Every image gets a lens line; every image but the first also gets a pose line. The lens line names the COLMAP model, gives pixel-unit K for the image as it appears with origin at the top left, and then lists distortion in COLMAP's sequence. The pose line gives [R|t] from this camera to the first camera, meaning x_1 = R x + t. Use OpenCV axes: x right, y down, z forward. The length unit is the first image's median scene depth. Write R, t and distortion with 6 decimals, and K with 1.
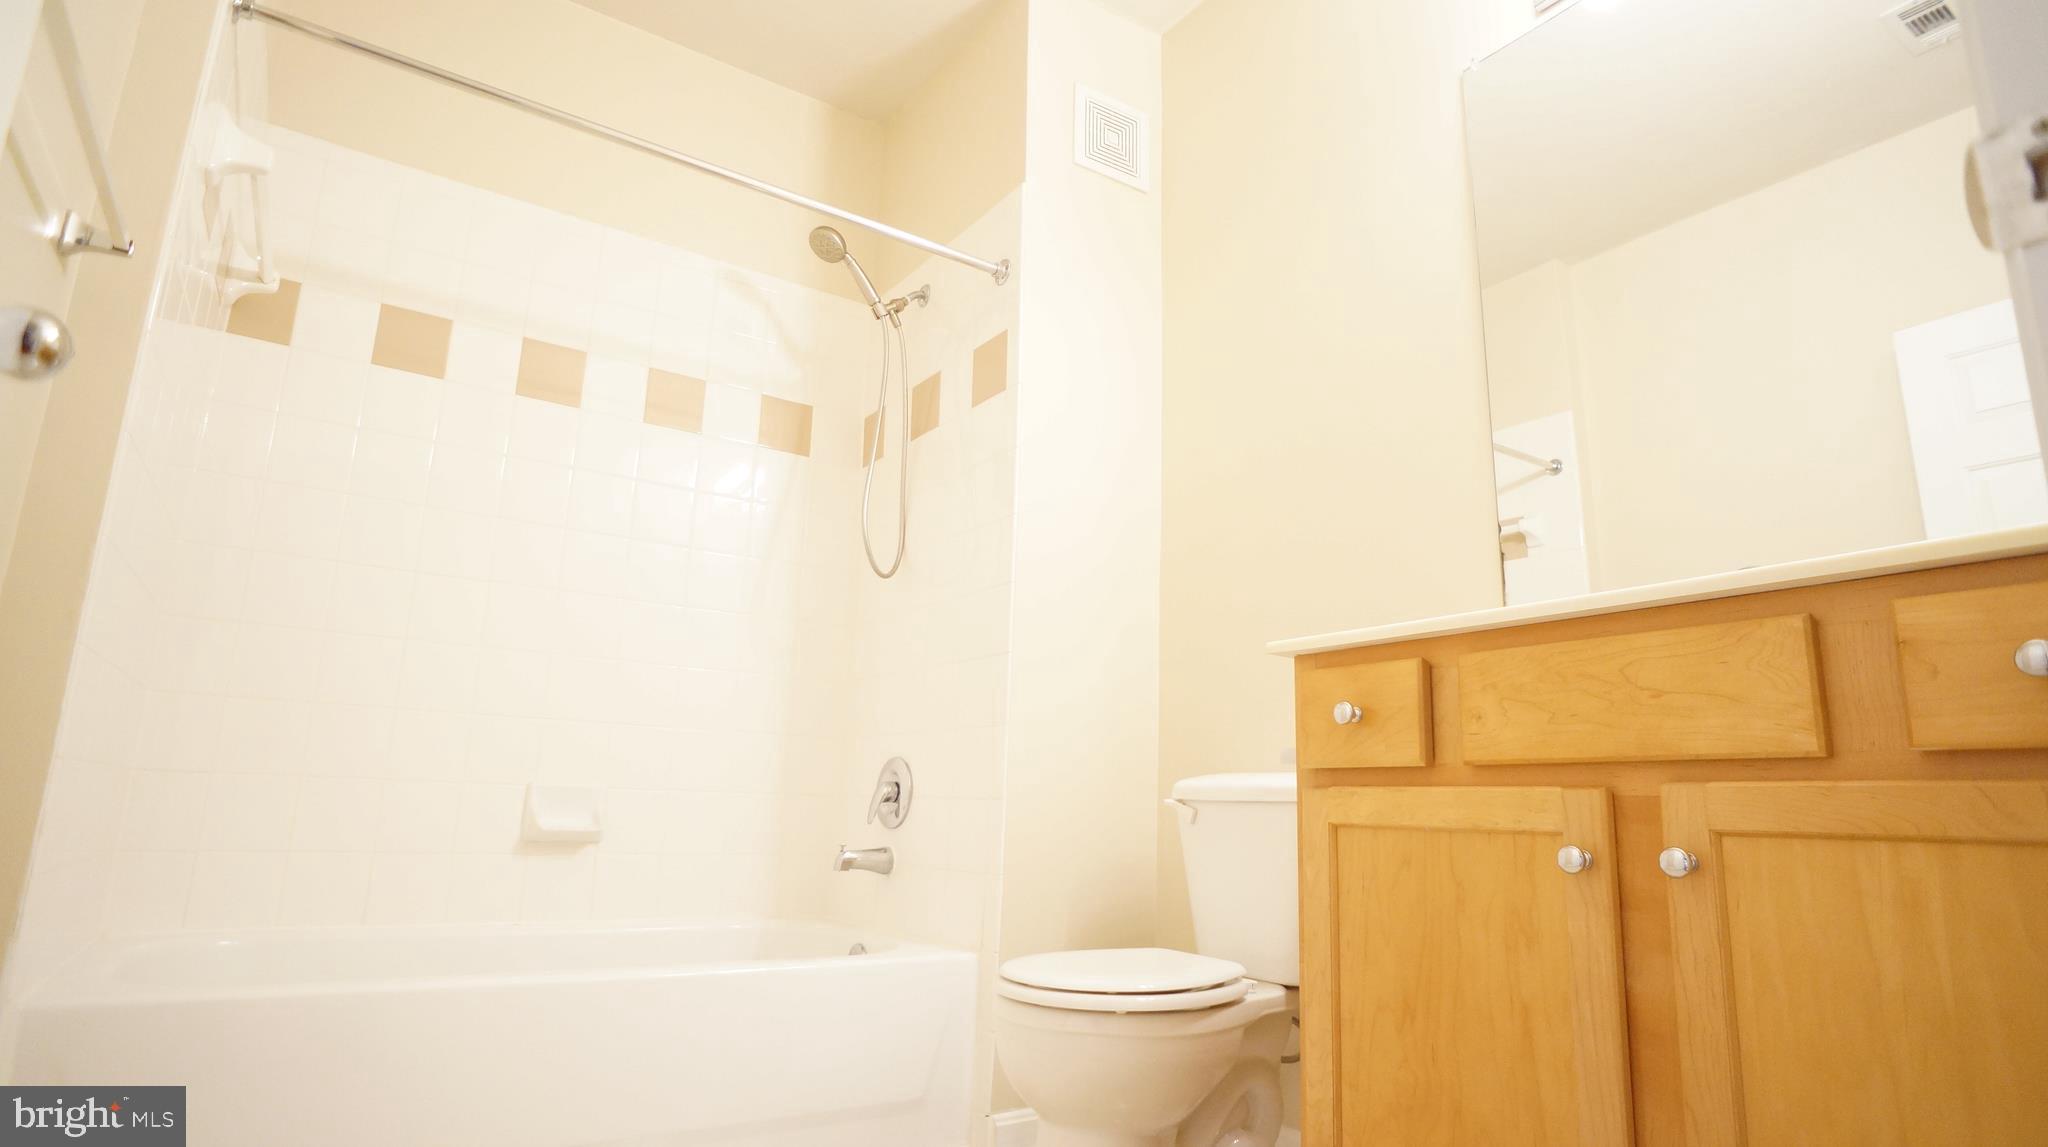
lens RADIAL K [[1082.3, 0, 1021.8], [0, 1082.3, 576.1], [0, 0, 1]] dist [-0.041239, 0.017417]
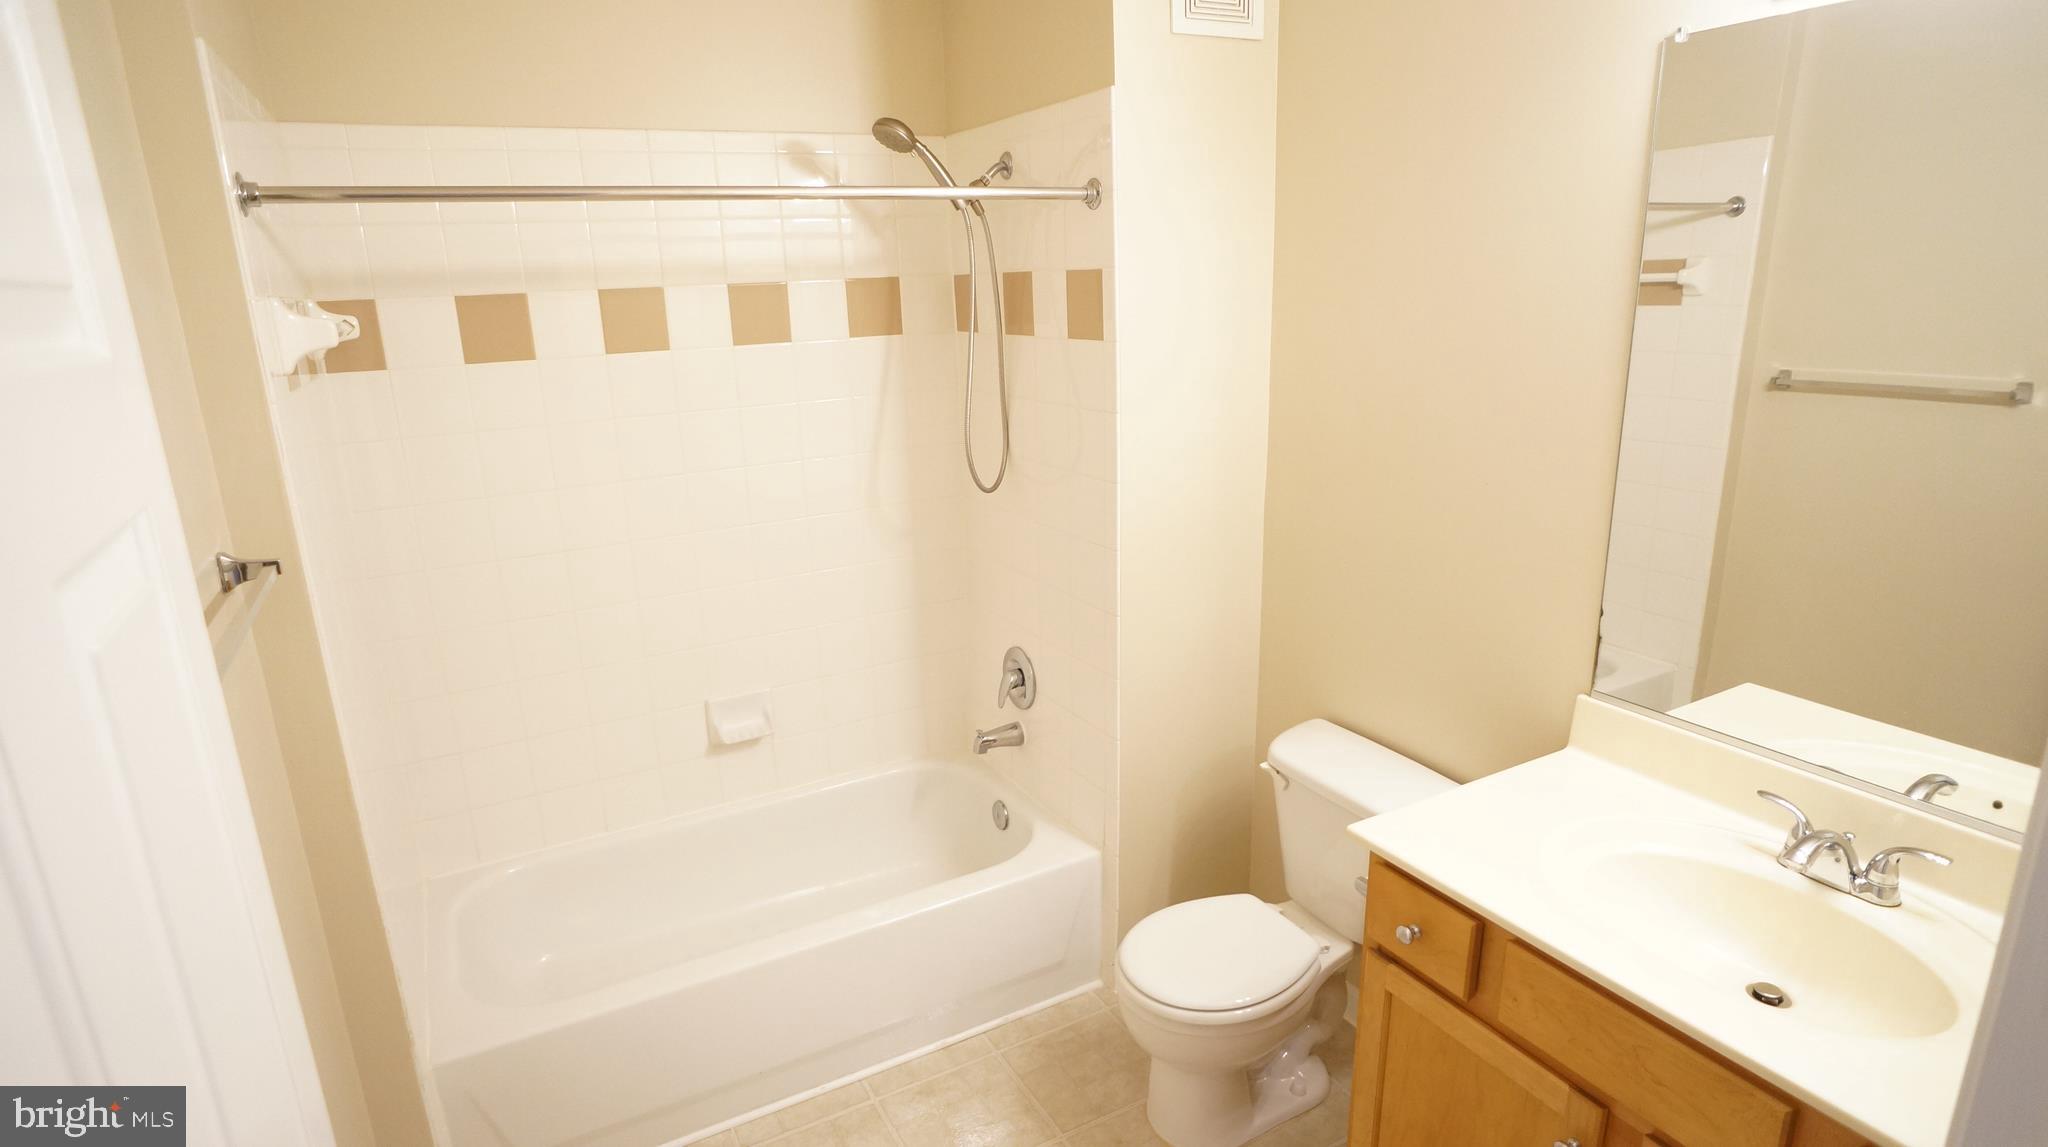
lens RADIAL K [[1082.3, 0, 1021.6], [0, 1082.3, 581.2], [0, 0, 1]] dist [-0.041239, 0.017417]
pose [[0.993040, -0.029832, -0.113934, 0.015972], [0.080153, 0.879982, 0.468196, -0.441995], [0.086293, -0.474070, 0.876248, 0.068740]]
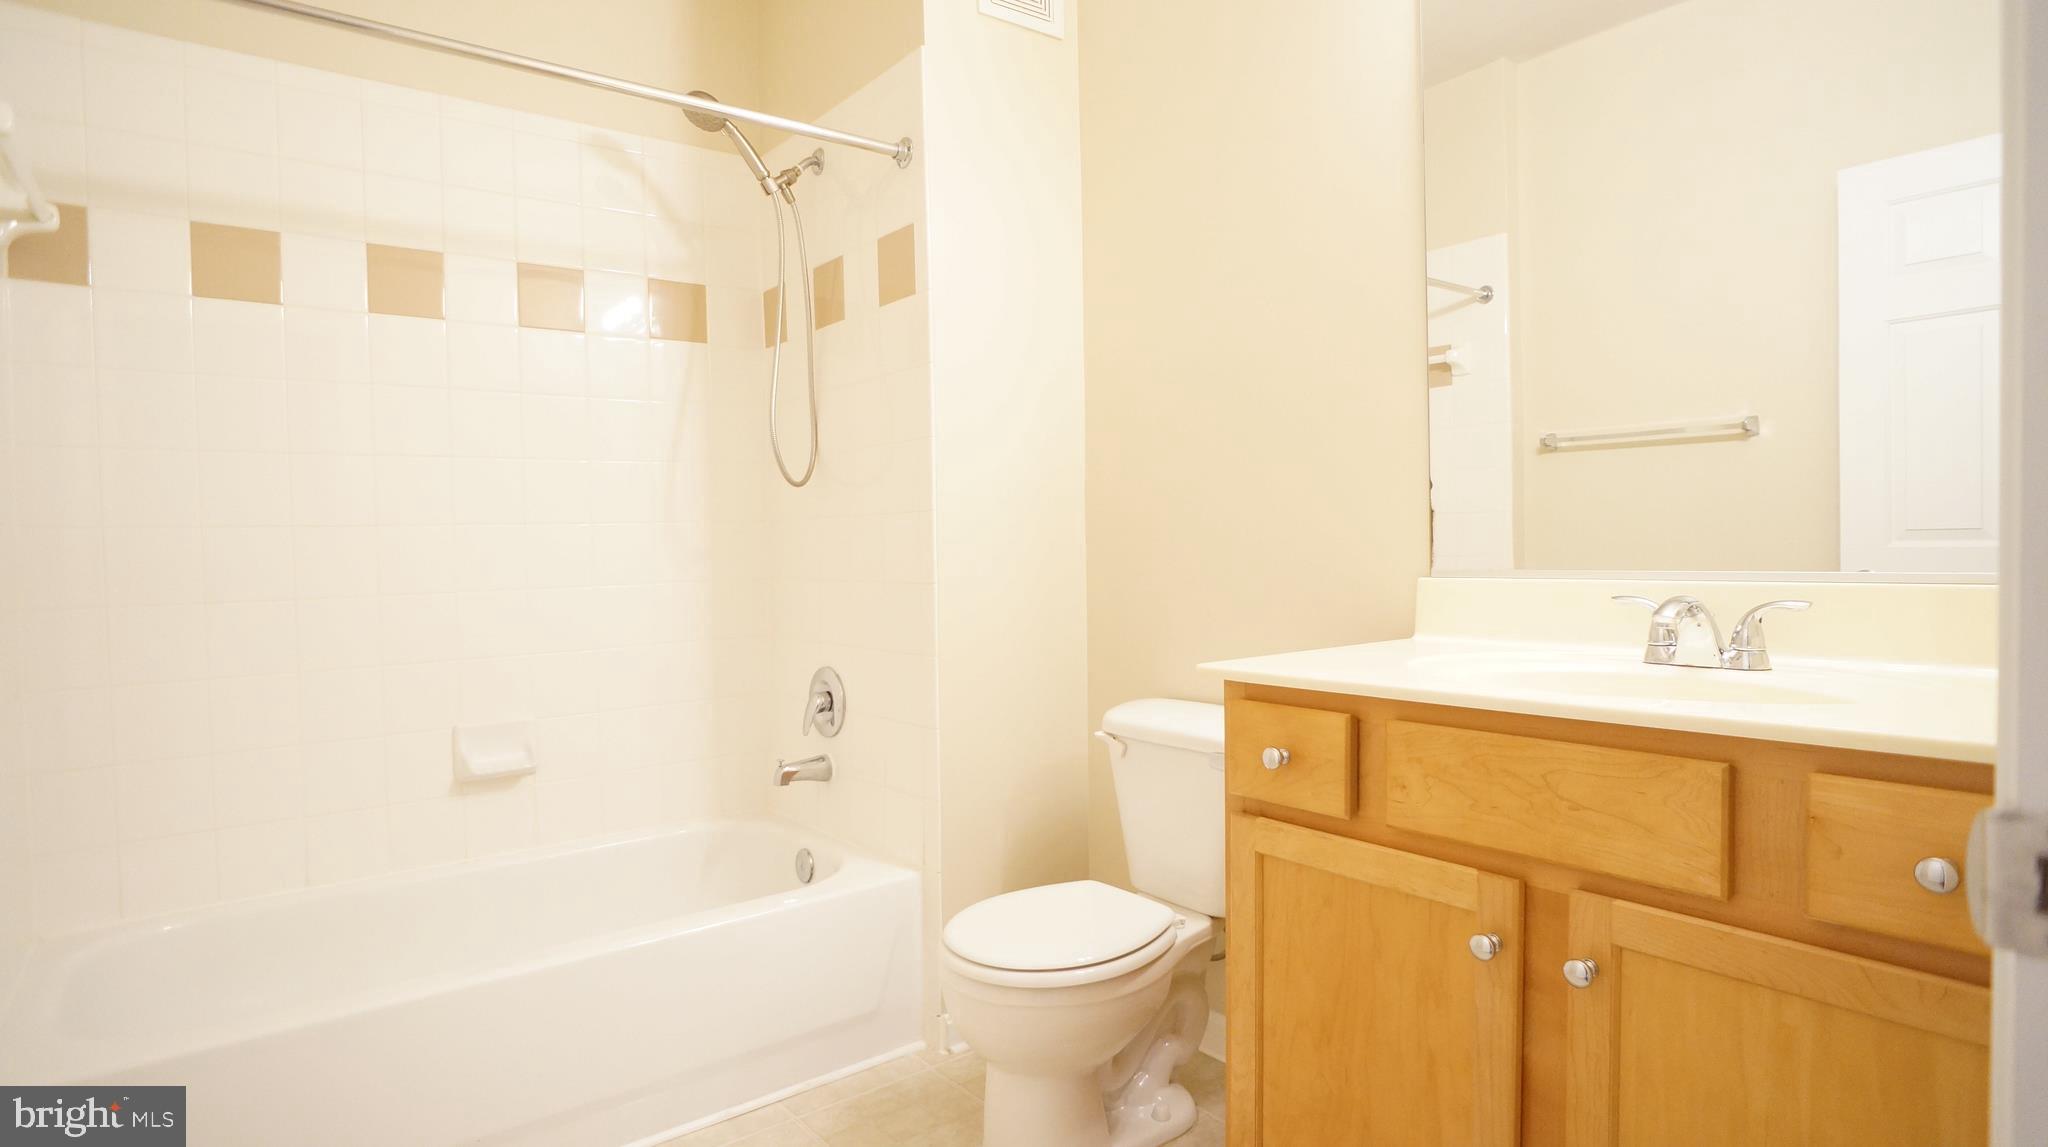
lens RADIAL K [[1082.3, 0, 1022.0], [0, 1082.3, 577.5], [0, 0, 1]] dist [-0.041239, 0.017417]
pose [[0.996617, -0.051825, 0.063782, 0.004598], [0.034530, 0.968334, 0.247258, -0.165302], [-0.074577, -0.244219, 0.966848, 0.043912]]
